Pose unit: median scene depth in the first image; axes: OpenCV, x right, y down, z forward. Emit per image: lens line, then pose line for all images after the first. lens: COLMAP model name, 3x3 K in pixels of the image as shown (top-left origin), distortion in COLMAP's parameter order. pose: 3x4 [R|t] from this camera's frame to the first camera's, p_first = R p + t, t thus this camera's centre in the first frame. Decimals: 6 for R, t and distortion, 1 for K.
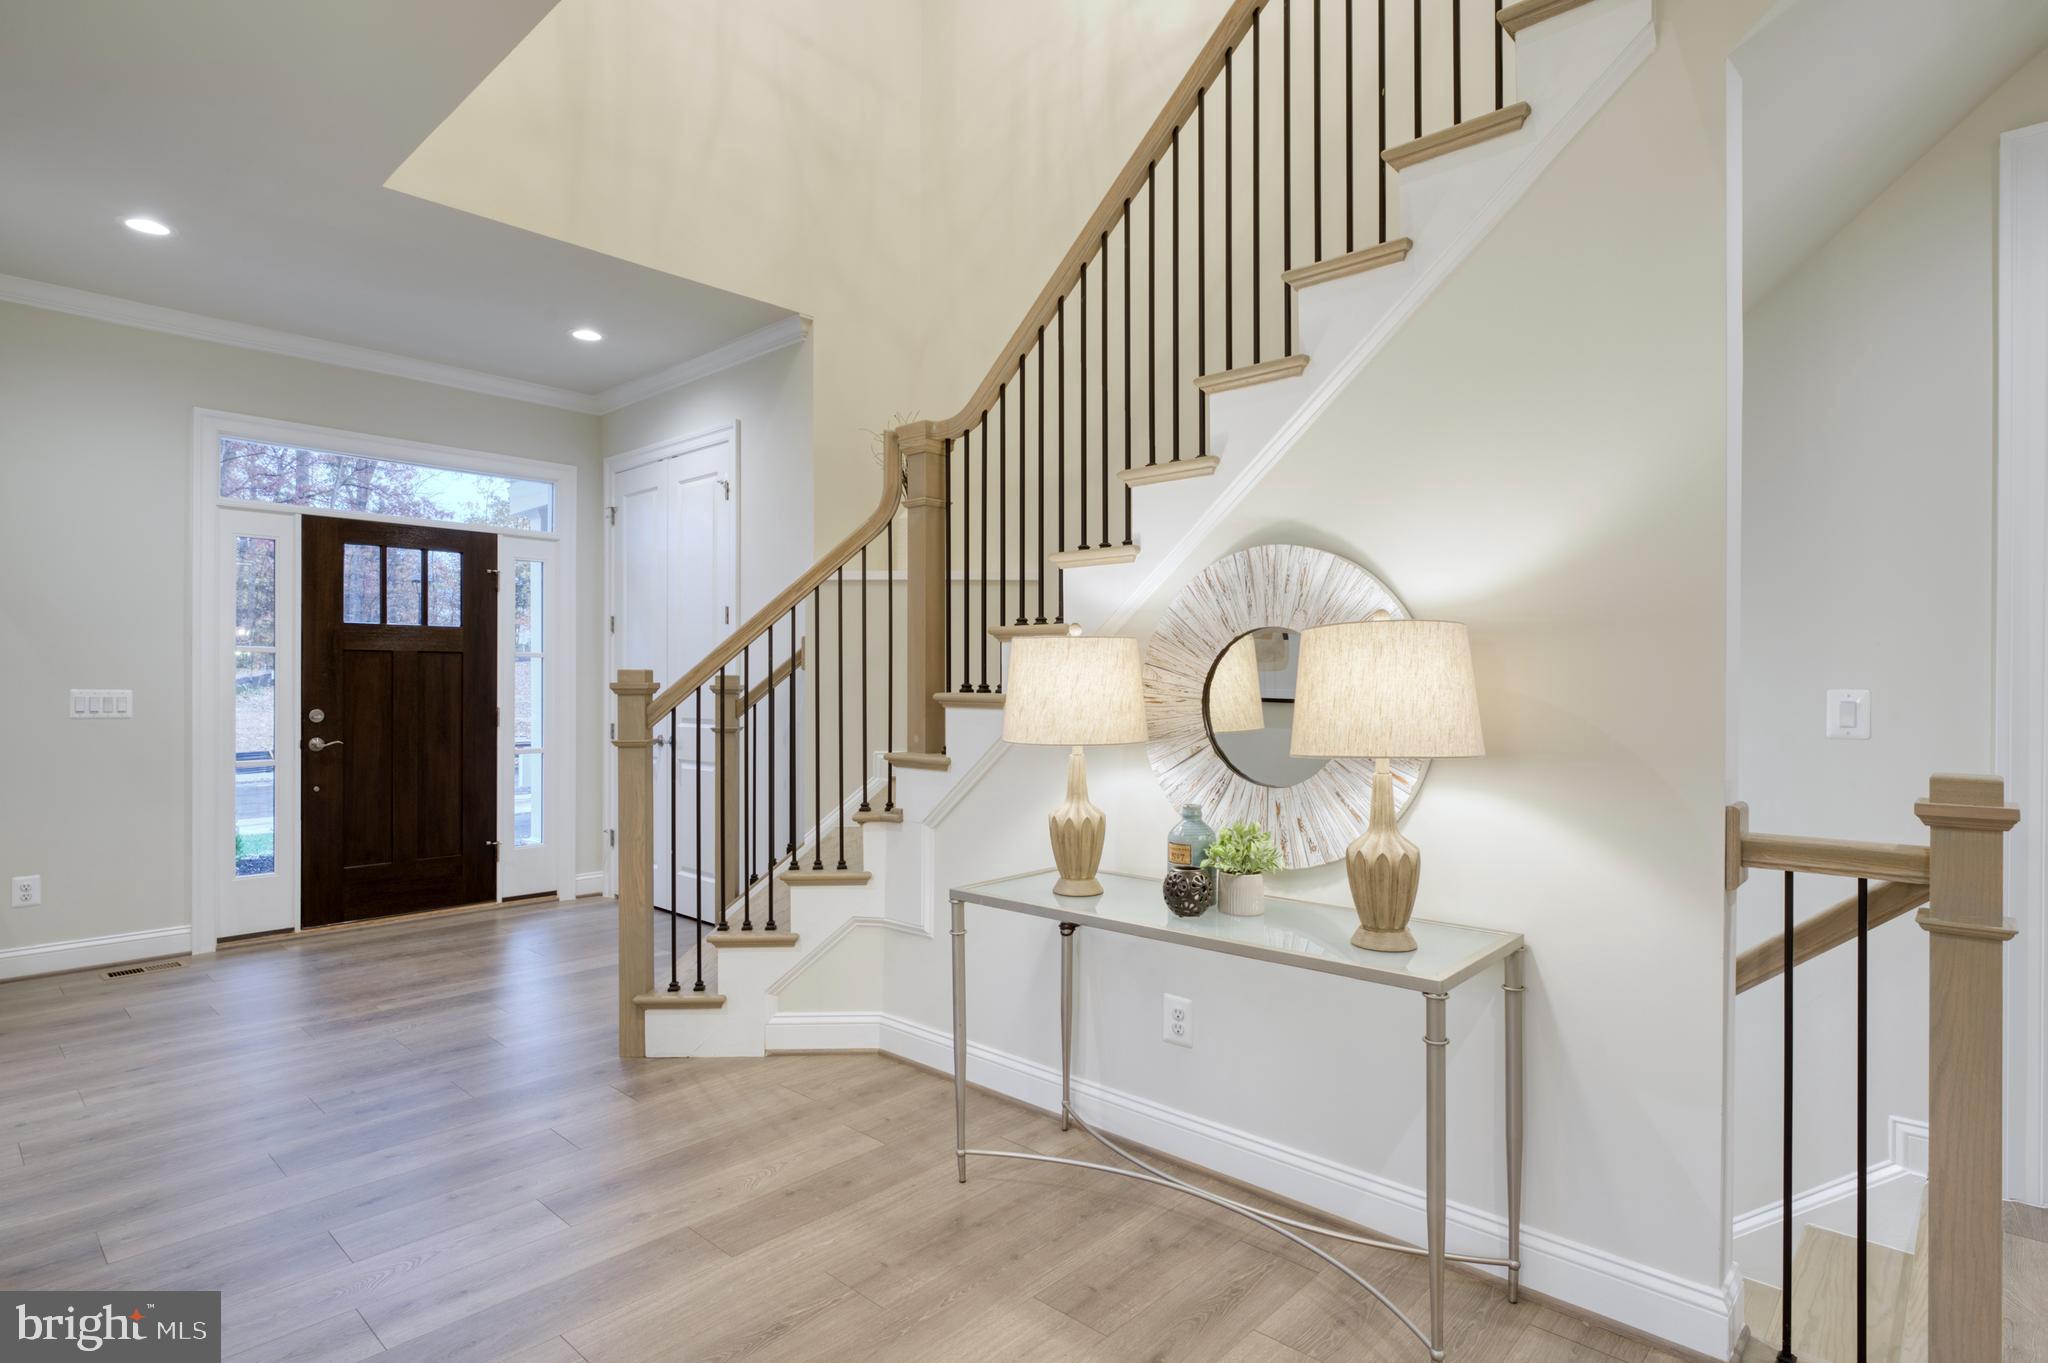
lens RADIAL K [[1085.4, 0, 1016.7], [0, 1085.4, 679.0], [0, 0, 1]] dist [-0.011640, -0.000068]
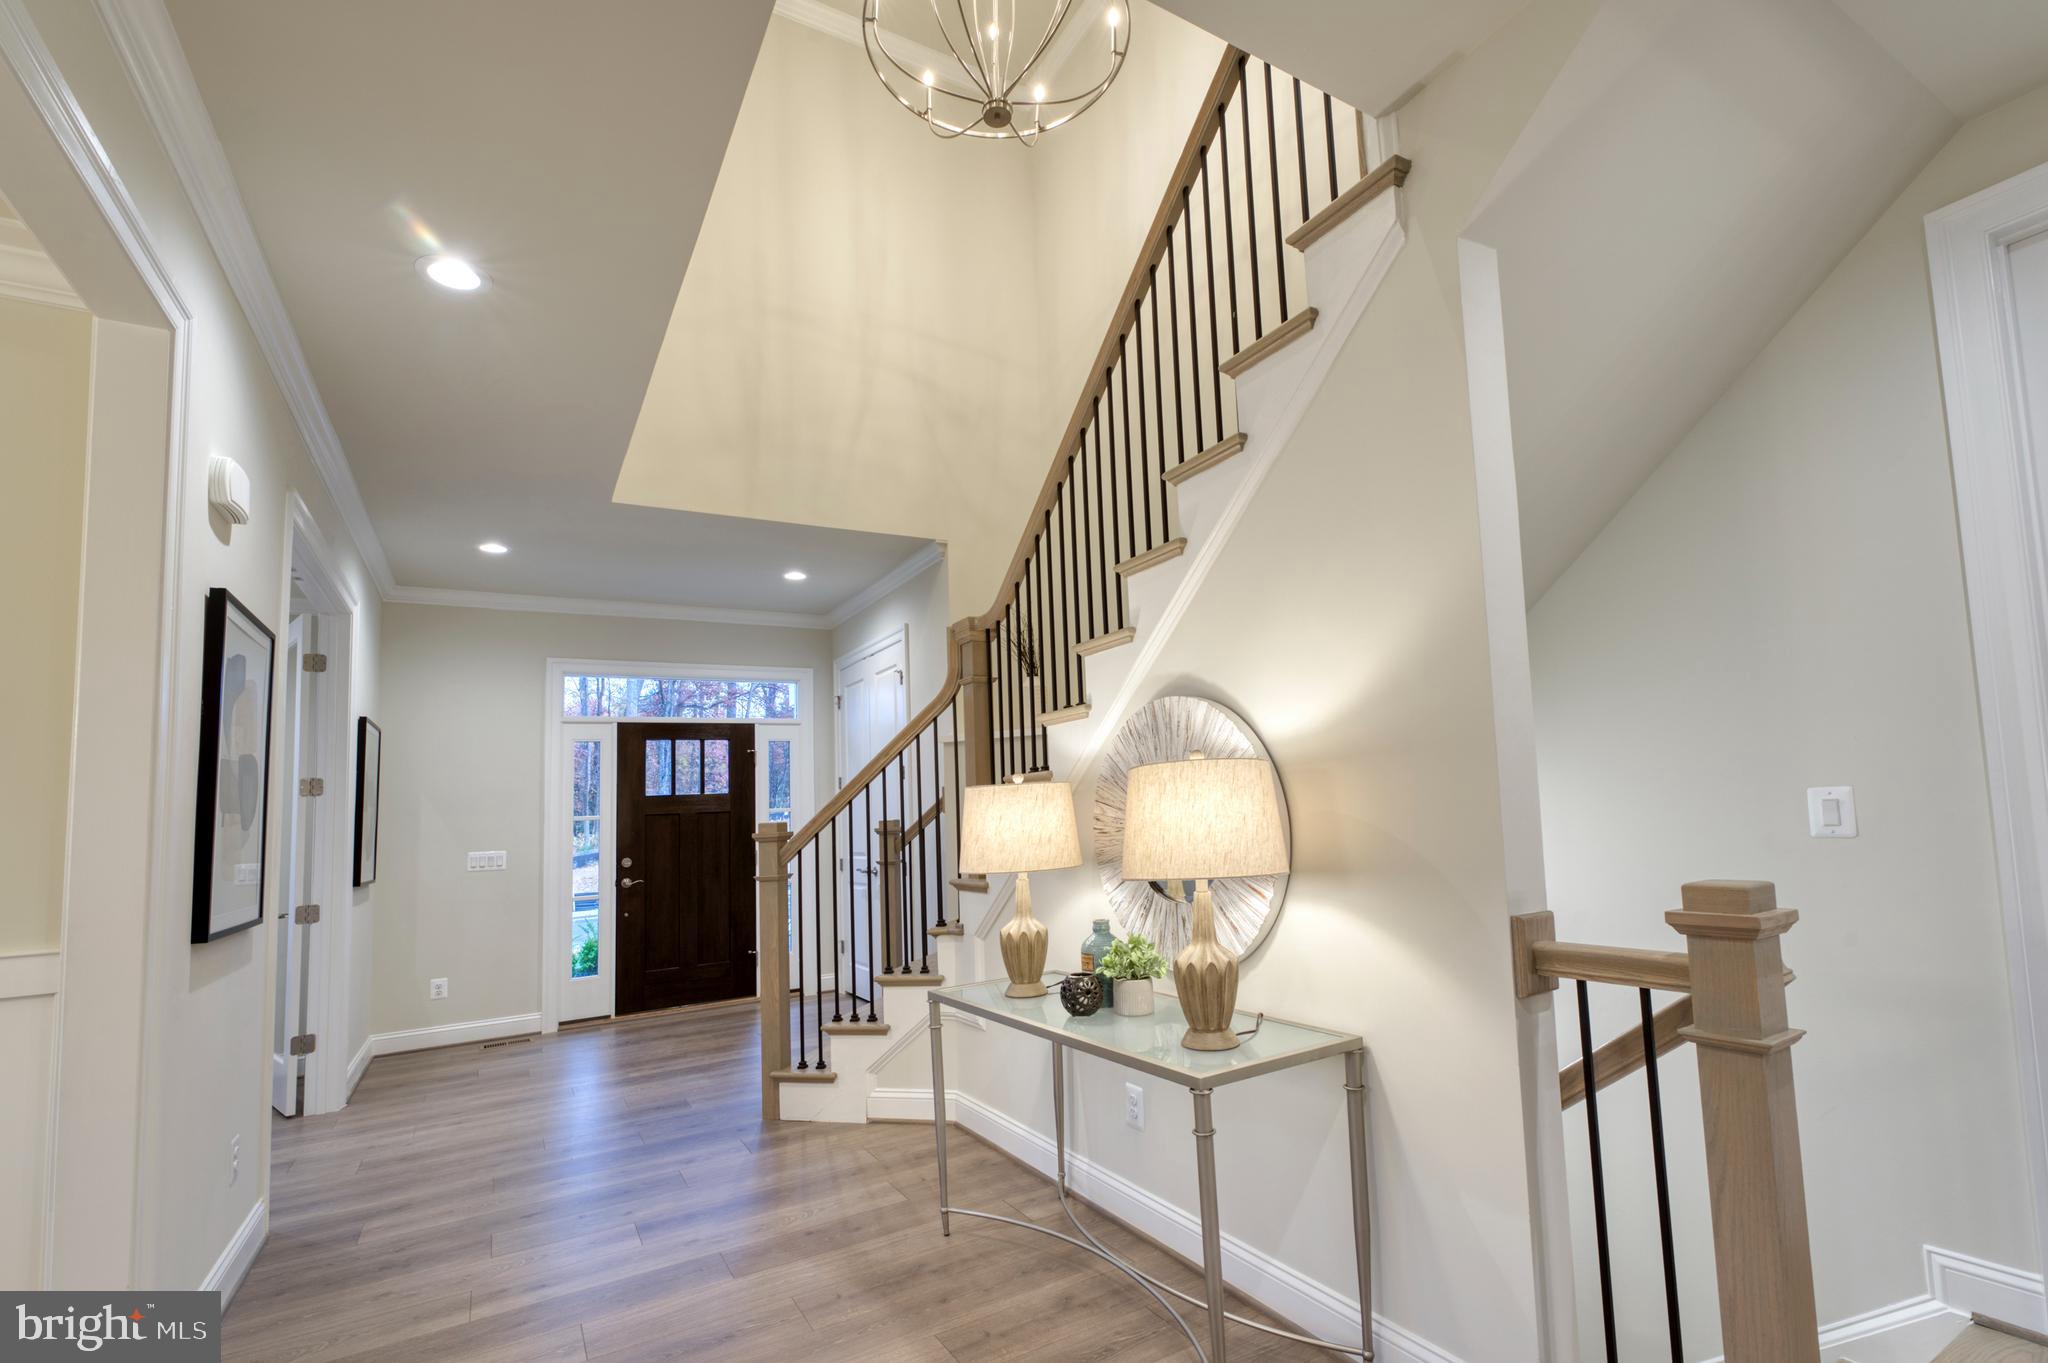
lens RADIAL K [[899.6, 0, 1031.7], [0, 899.6, 733.0], [0, 0, 1]] dist [-0.007796, 0.000746]
pose [[0.957982, -0.074768, -0.276912, 0.327362], [0.051791, 0.994649, -0.089389, -0.003816], [0.282113, 0.071291, 0.956729, 0.014495]]
